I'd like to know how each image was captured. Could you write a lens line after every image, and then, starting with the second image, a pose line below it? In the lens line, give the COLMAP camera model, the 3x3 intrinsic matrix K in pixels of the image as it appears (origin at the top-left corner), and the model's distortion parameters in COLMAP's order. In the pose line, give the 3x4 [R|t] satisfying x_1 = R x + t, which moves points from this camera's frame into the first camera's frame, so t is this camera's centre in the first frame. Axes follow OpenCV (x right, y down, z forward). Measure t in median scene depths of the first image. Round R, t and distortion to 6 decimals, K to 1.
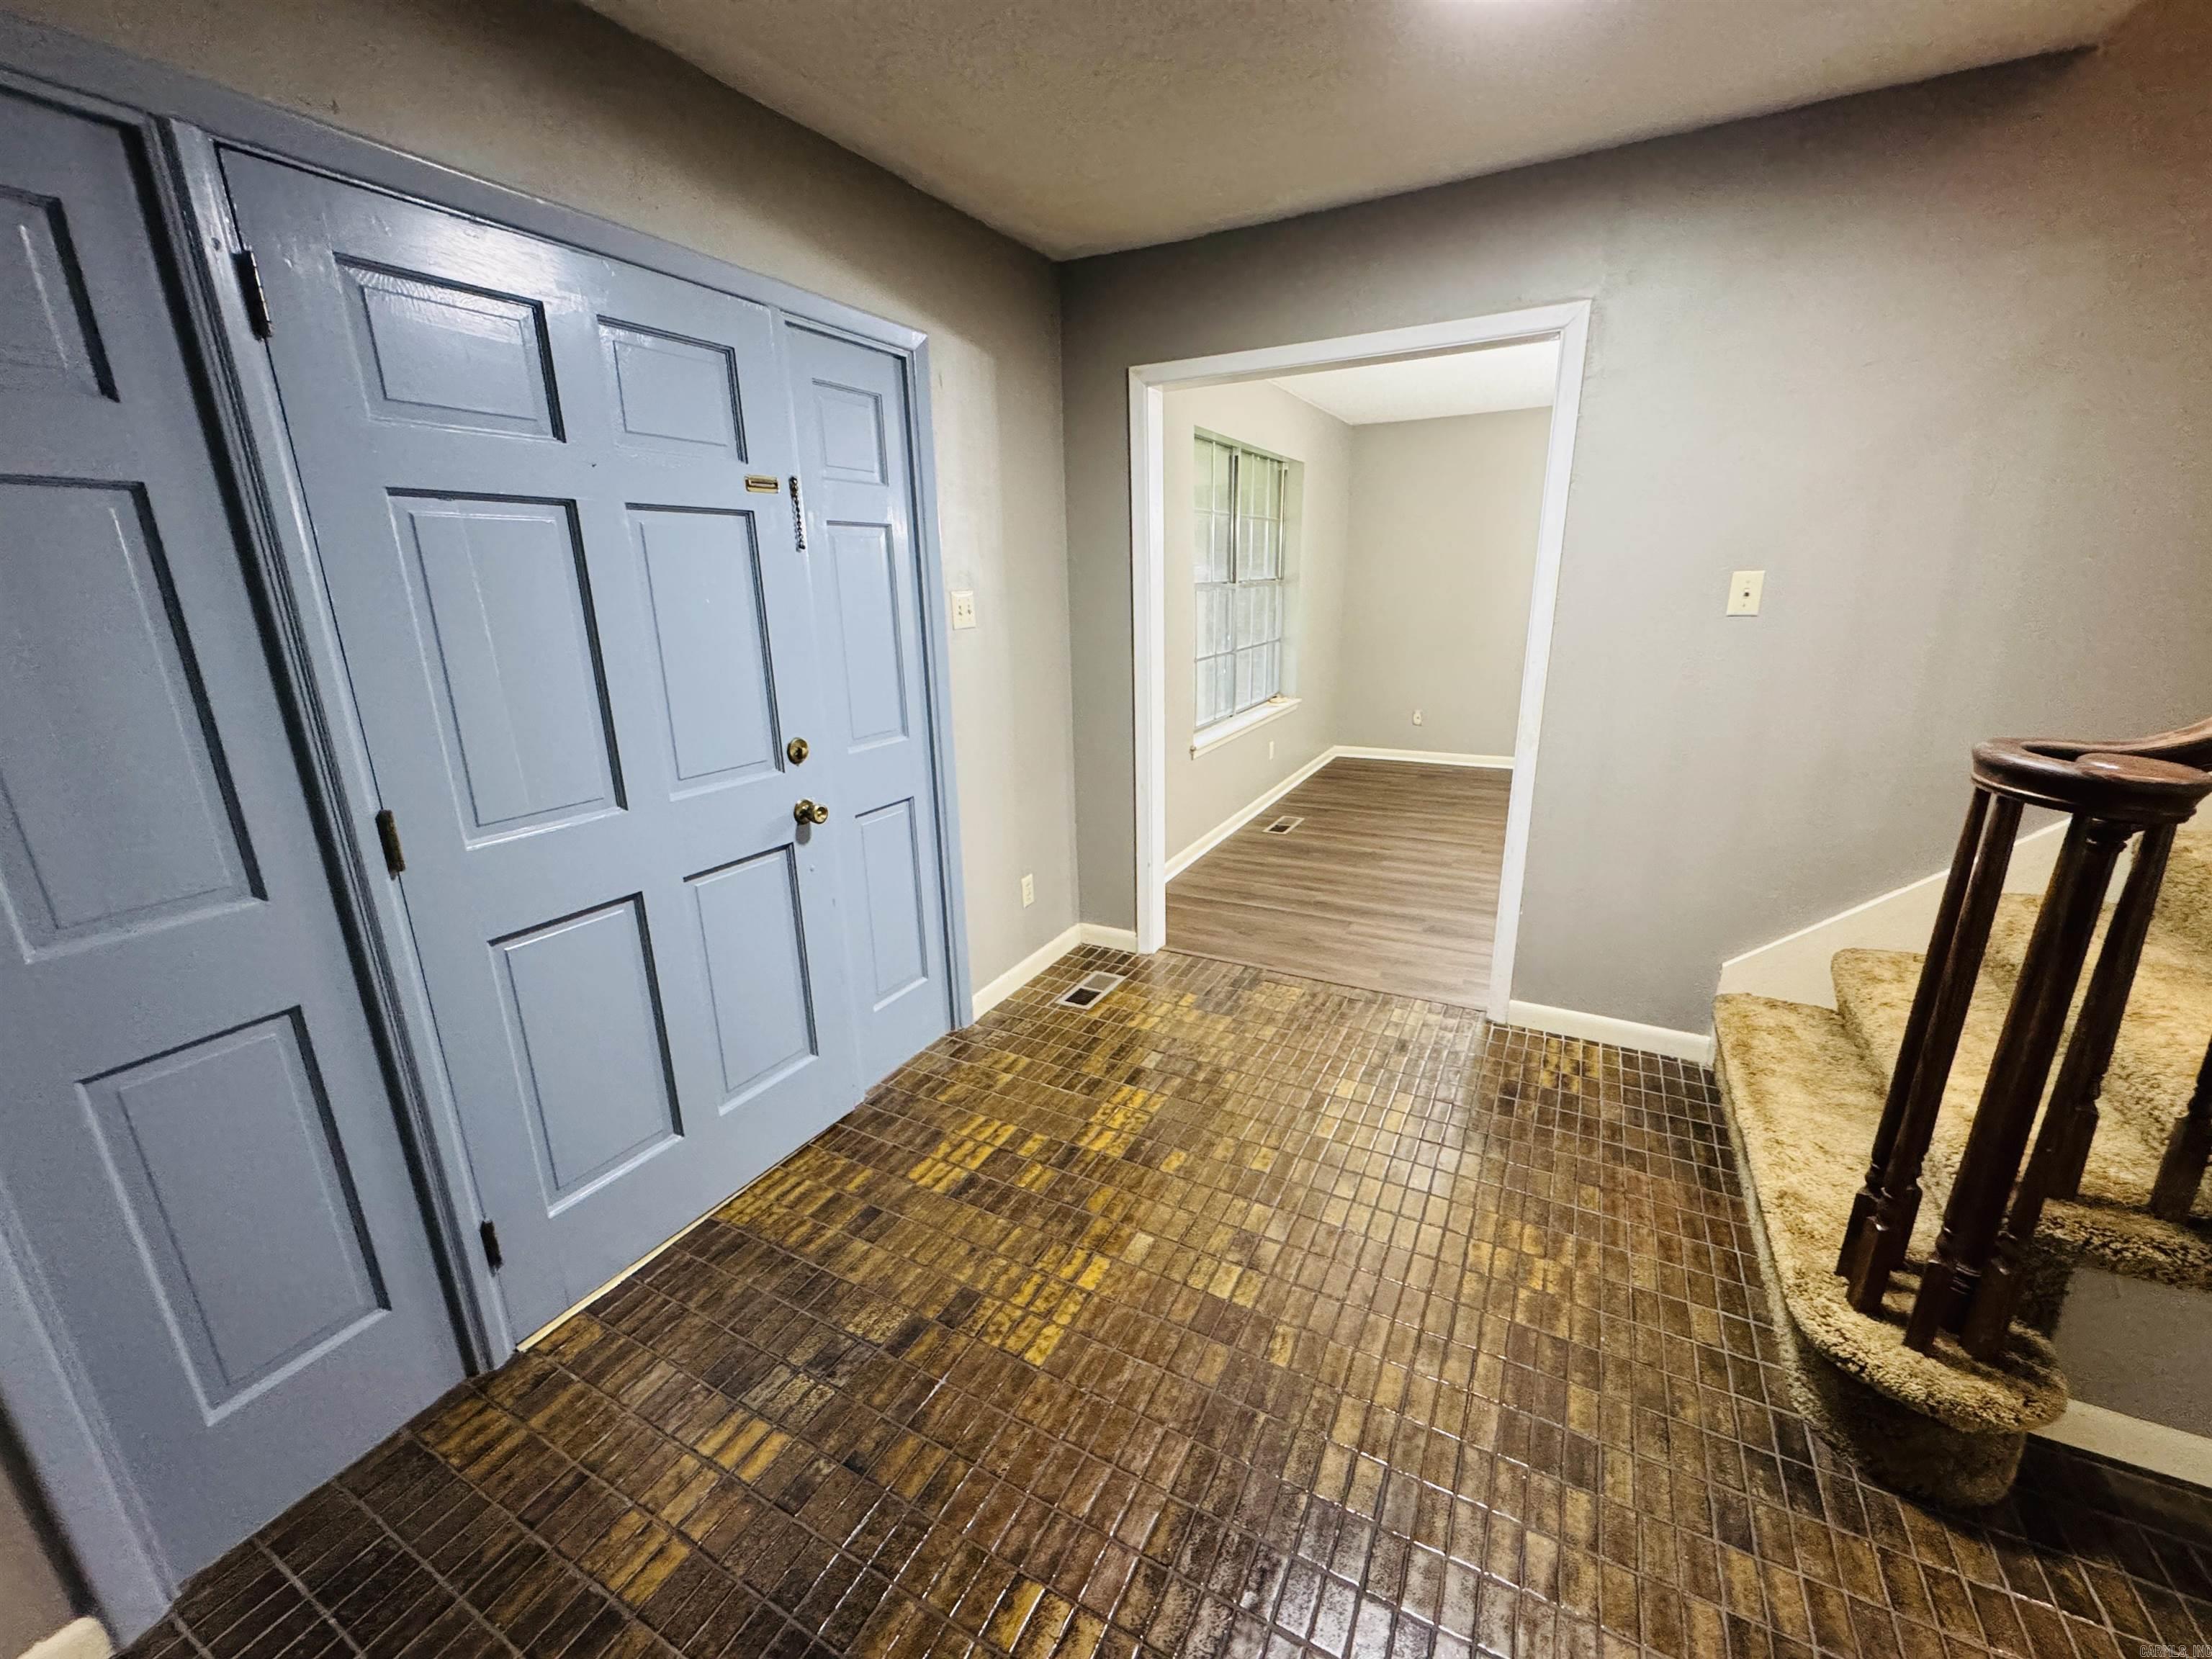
lens RADIAL K [[889.5, 0, 1105.2], [0, 889.5, 836.6], [0, 0, 1]] dist [-0.002458, -0.000128]
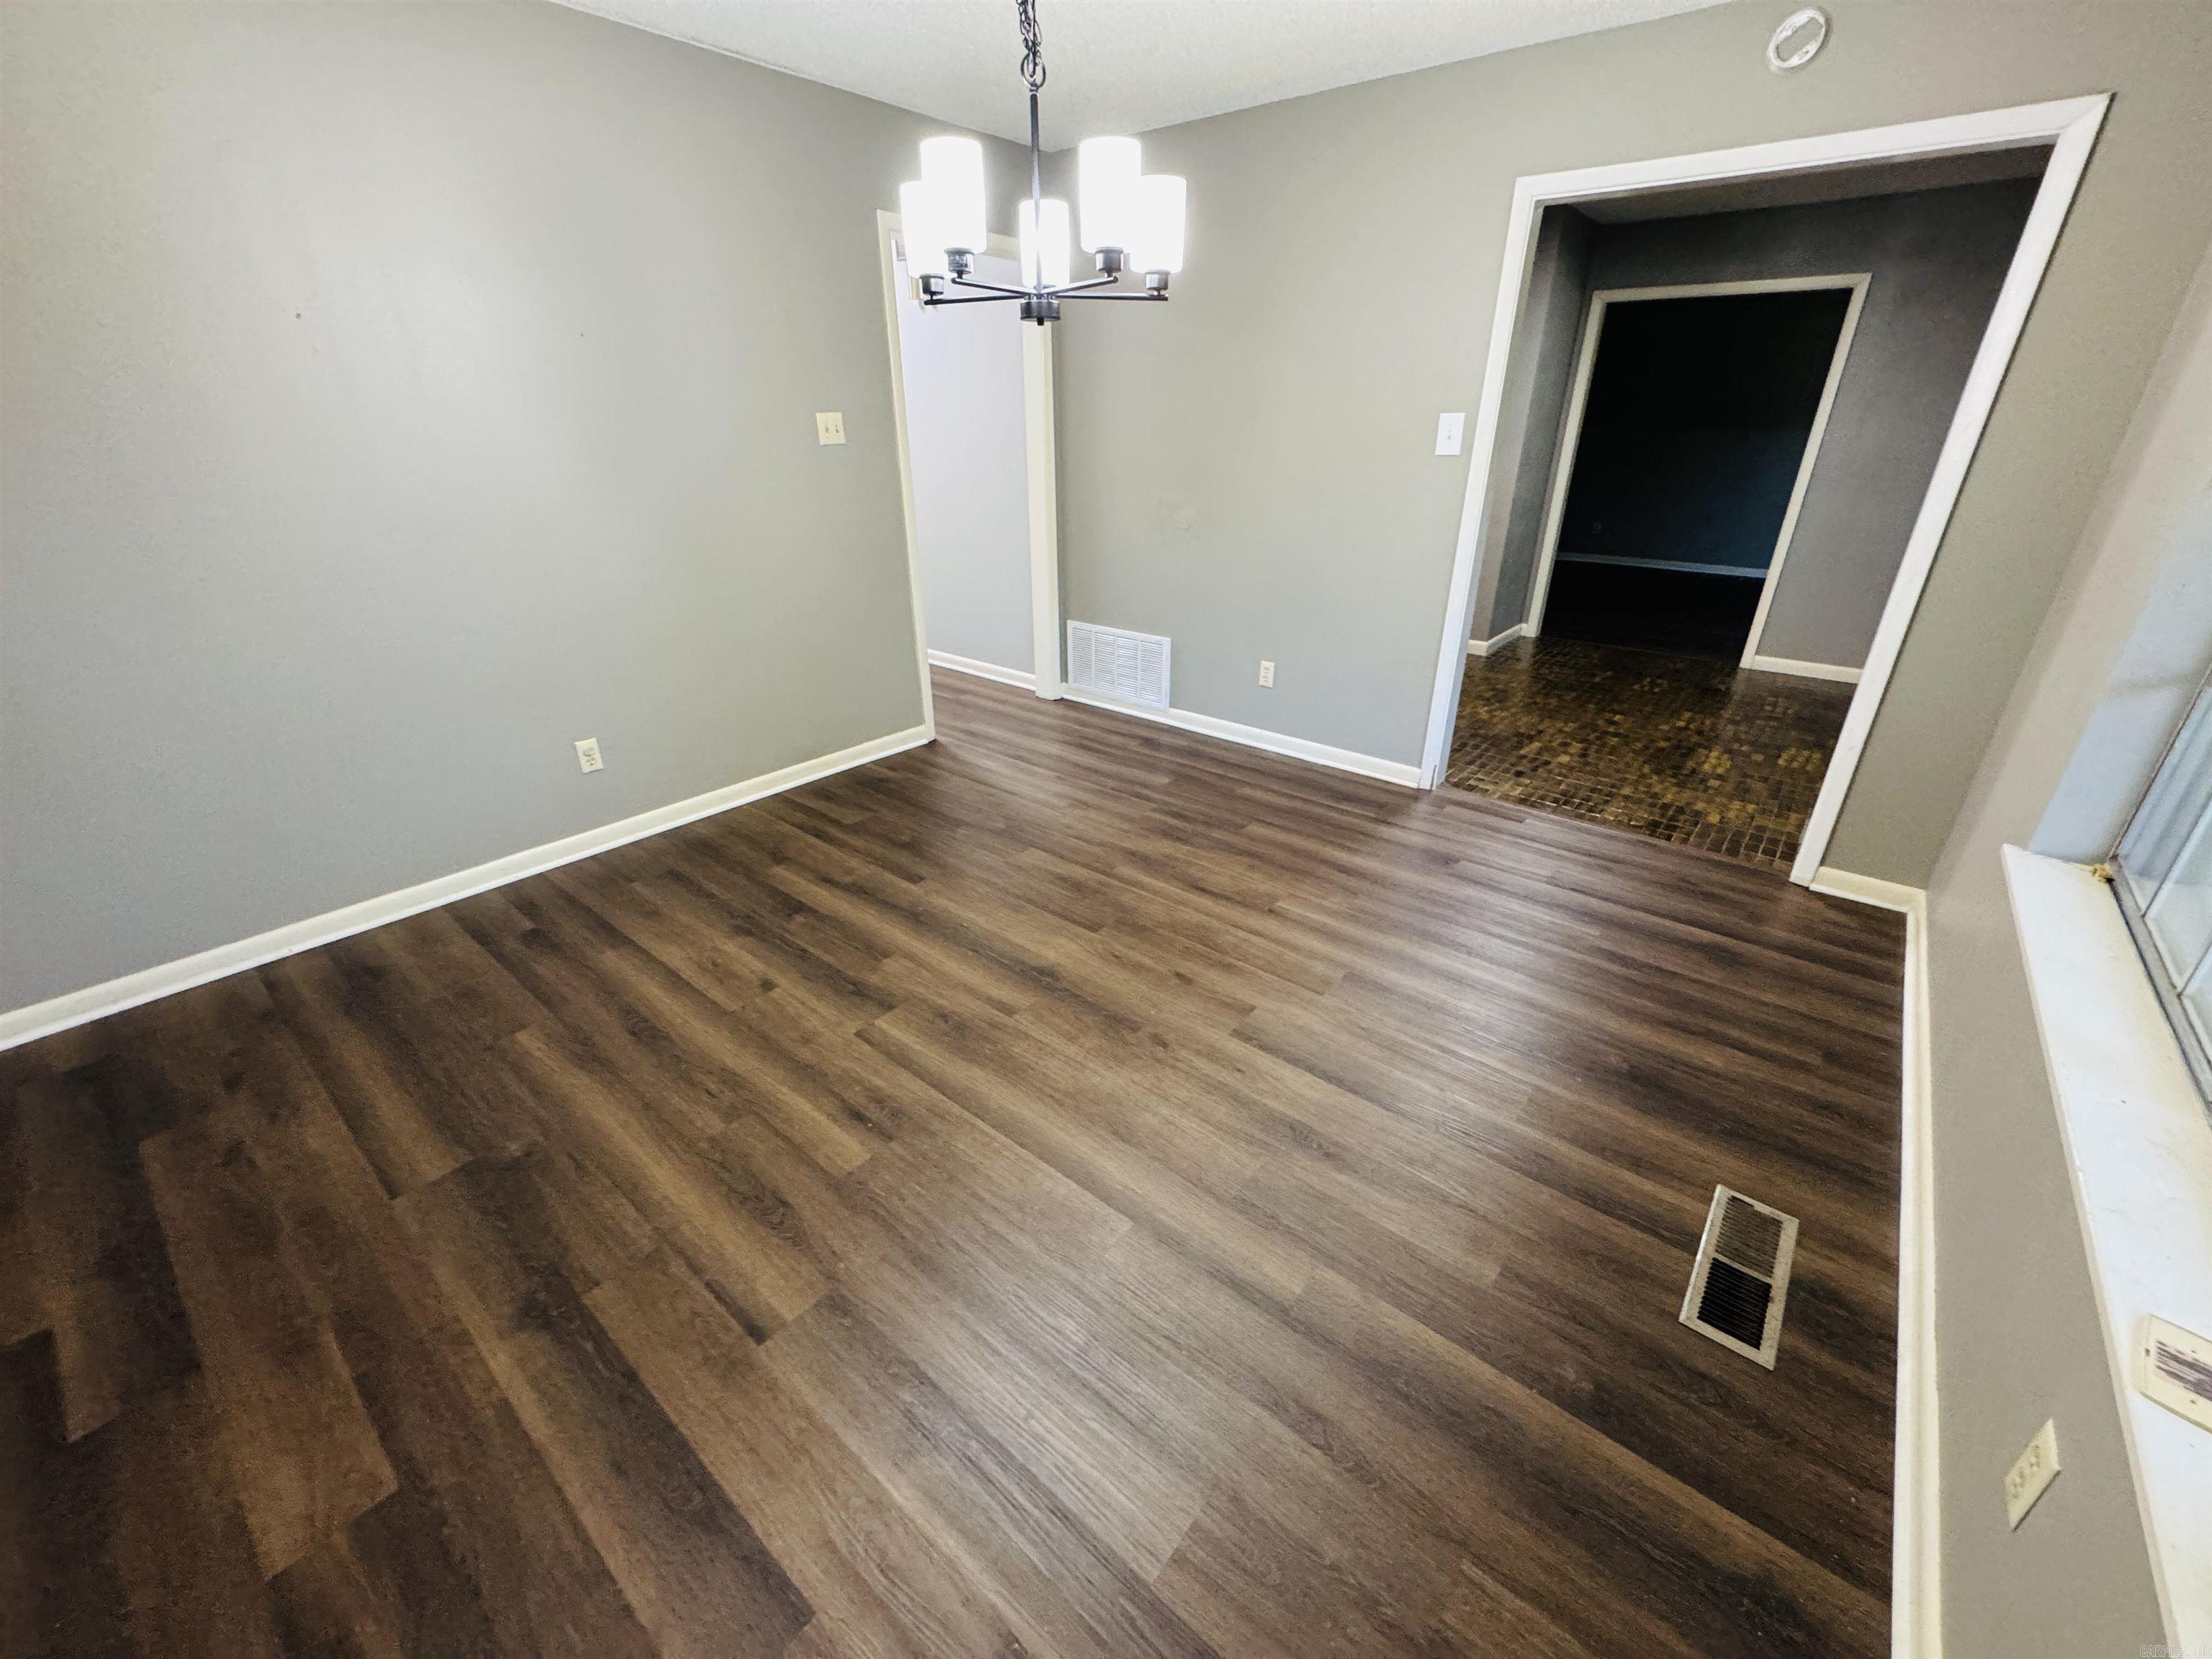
lens RADIAL K [[889.5, 0, 1101.9], [0, 889.5, 828.1], [0, 0, 1]] dist [-0.002458, -0.000128]
pose [[-0.978843, -0.069455, 0.192464, 0.477110], [0.074694, 0.754419, 0.652129, -0.446367], [-0.190492, 0.652708, -0.733270, 1.500893]]
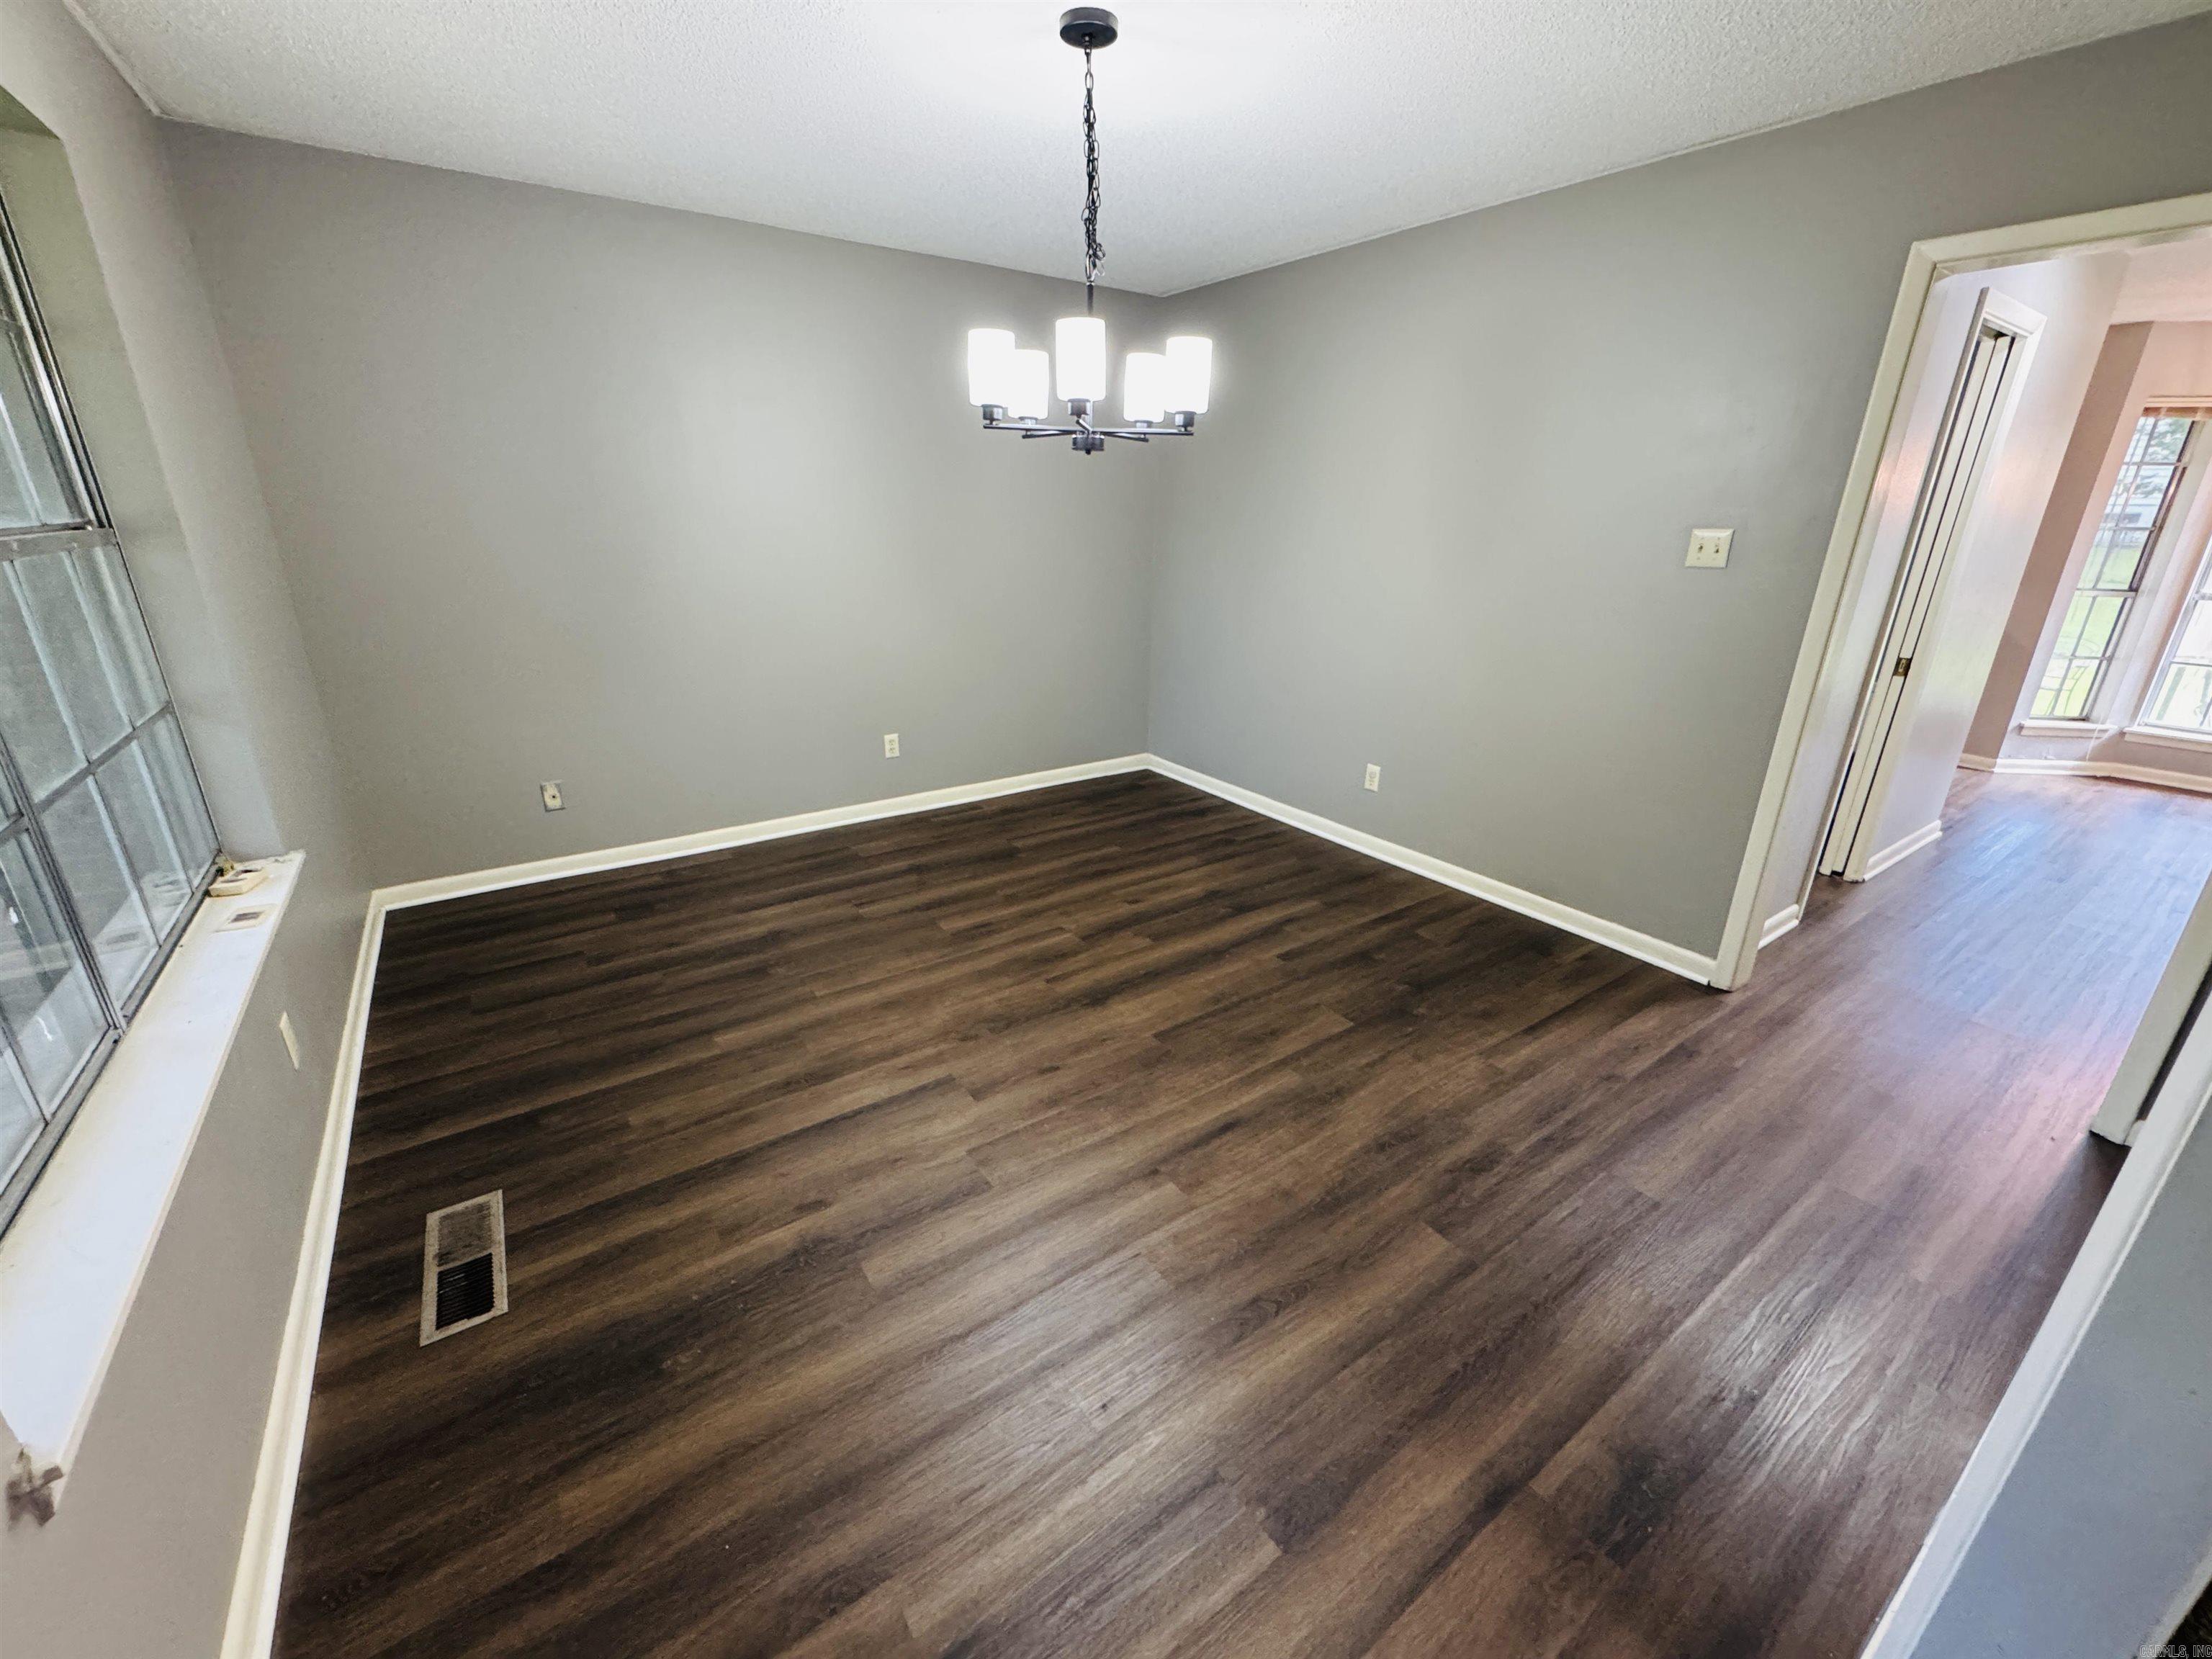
lens RADIAL K [[889.5, 0, 1107.9], [0, 889.5, 826.9], [0, 0, 1]] dist [-0.002458, -0.000128]
pose [[0.457480, -0.275374, 0.845507, 0.091430], [0.227987, 0.955381, 0.187802, -0.231424], [-0.859496, 0.106849, 0.499849, 0.766471]]
